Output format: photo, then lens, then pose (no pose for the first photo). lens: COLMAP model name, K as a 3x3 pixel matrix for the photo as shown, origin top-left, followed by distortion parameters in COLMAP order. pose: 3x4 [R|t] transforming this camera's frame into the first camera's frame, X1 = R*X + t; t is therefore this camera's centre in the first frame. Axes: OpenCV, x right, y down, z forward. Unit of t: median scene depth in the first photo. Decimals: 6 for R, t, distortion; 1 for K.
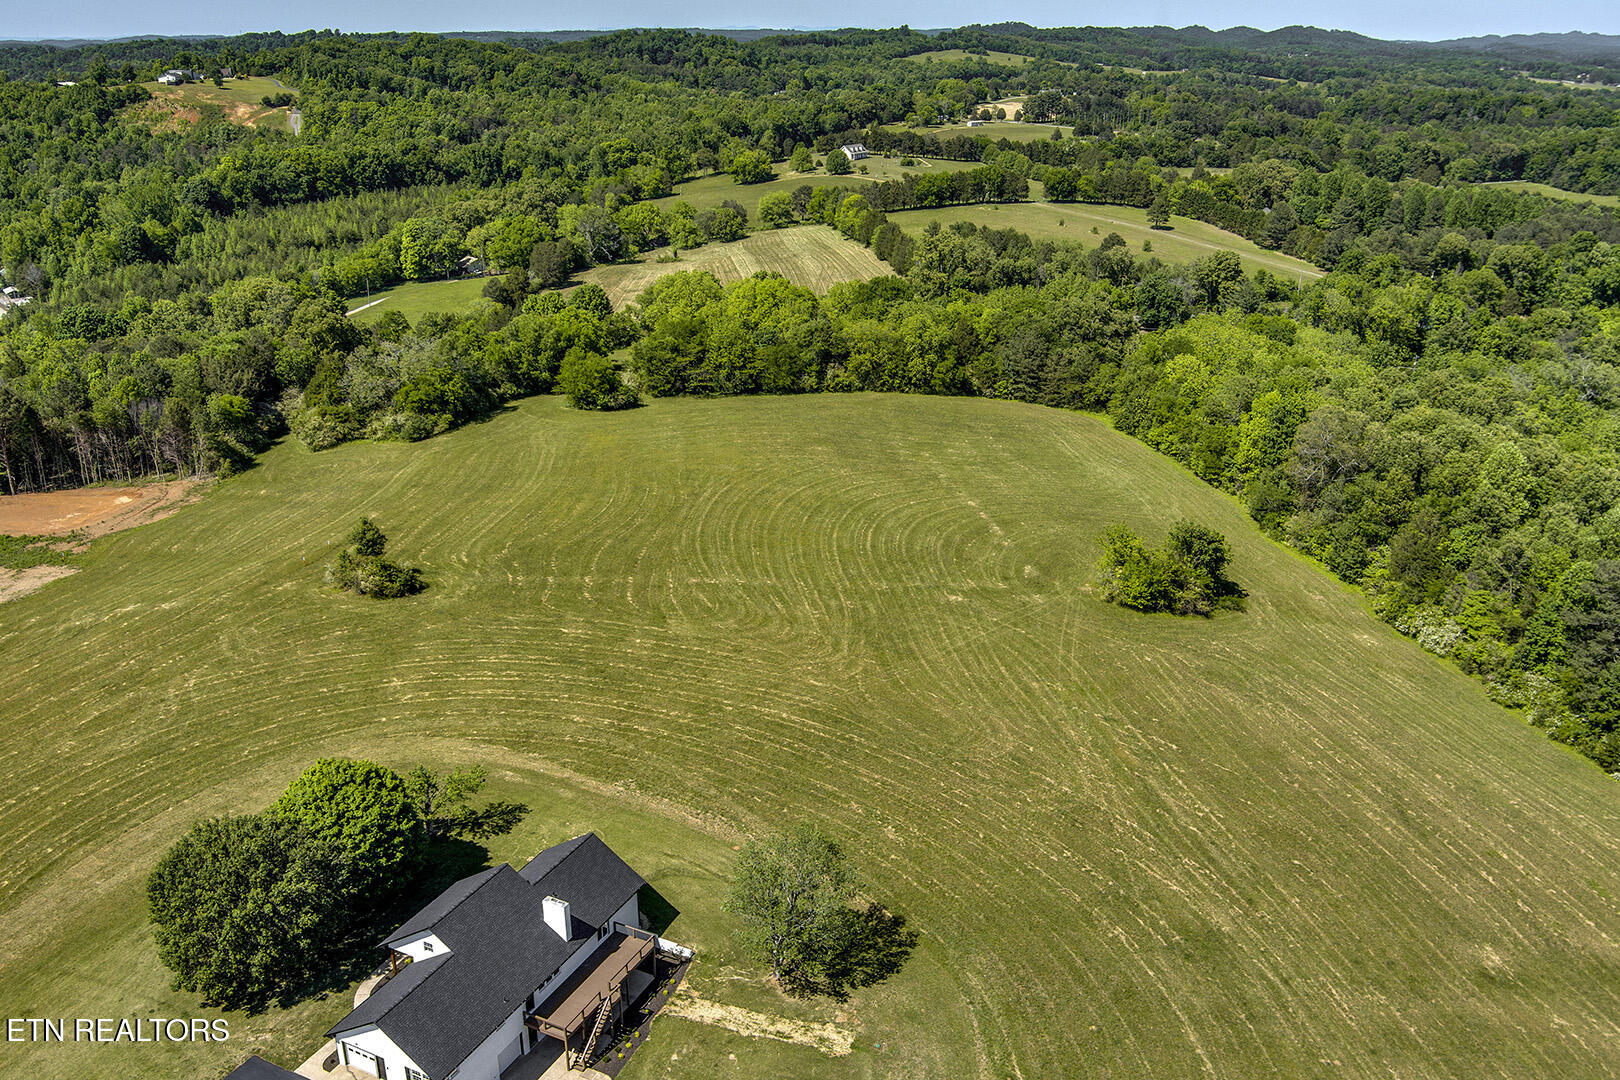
lens RADIAL K [[1339.7, 0, 800.8], [0, 1339.7, 550.1], [0, 0, 1]] dist [-0.072304, 0.031009]
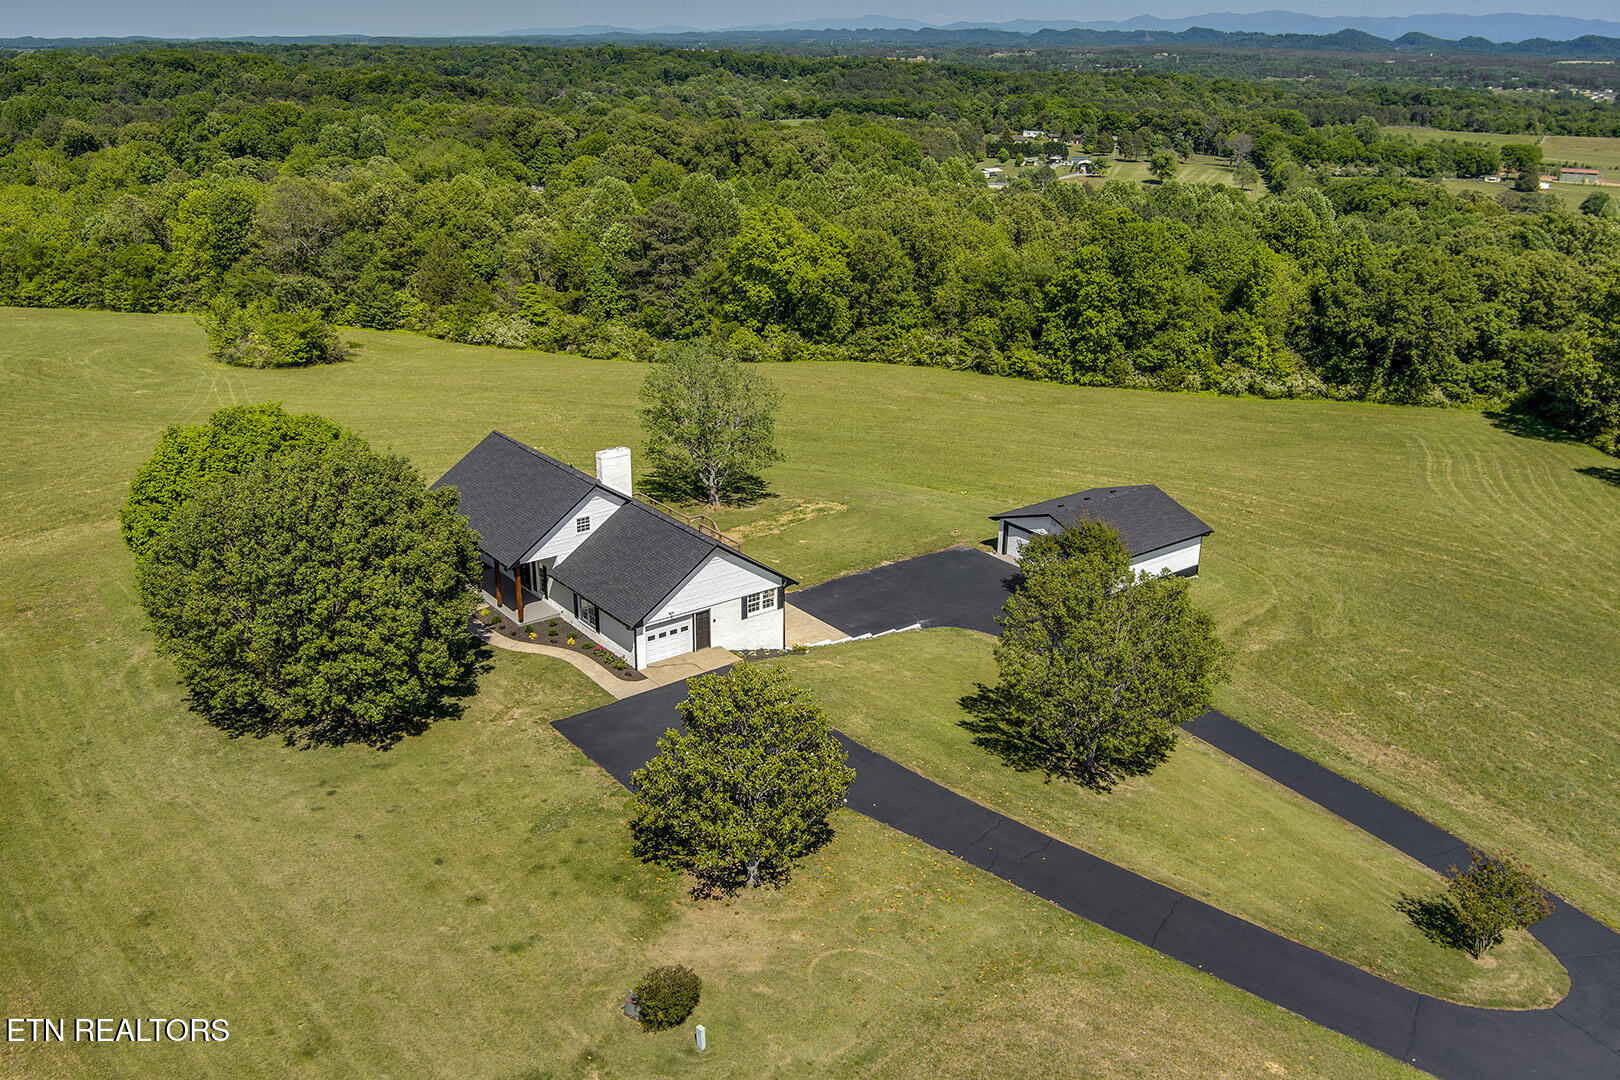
lens RADIAL K [[1380.9, 0, 797.4], [0, 1380.9, 533.9], [0, 0, 1]] dist [-0.046271, -0.017440]
pose [[0.447474, -0.310705, 0.838588, -0.189837], [0.327493, 0.929501, 0.169637, 0.046957], [-0.832175, 0.198723, 0.517681, 0.111592]]
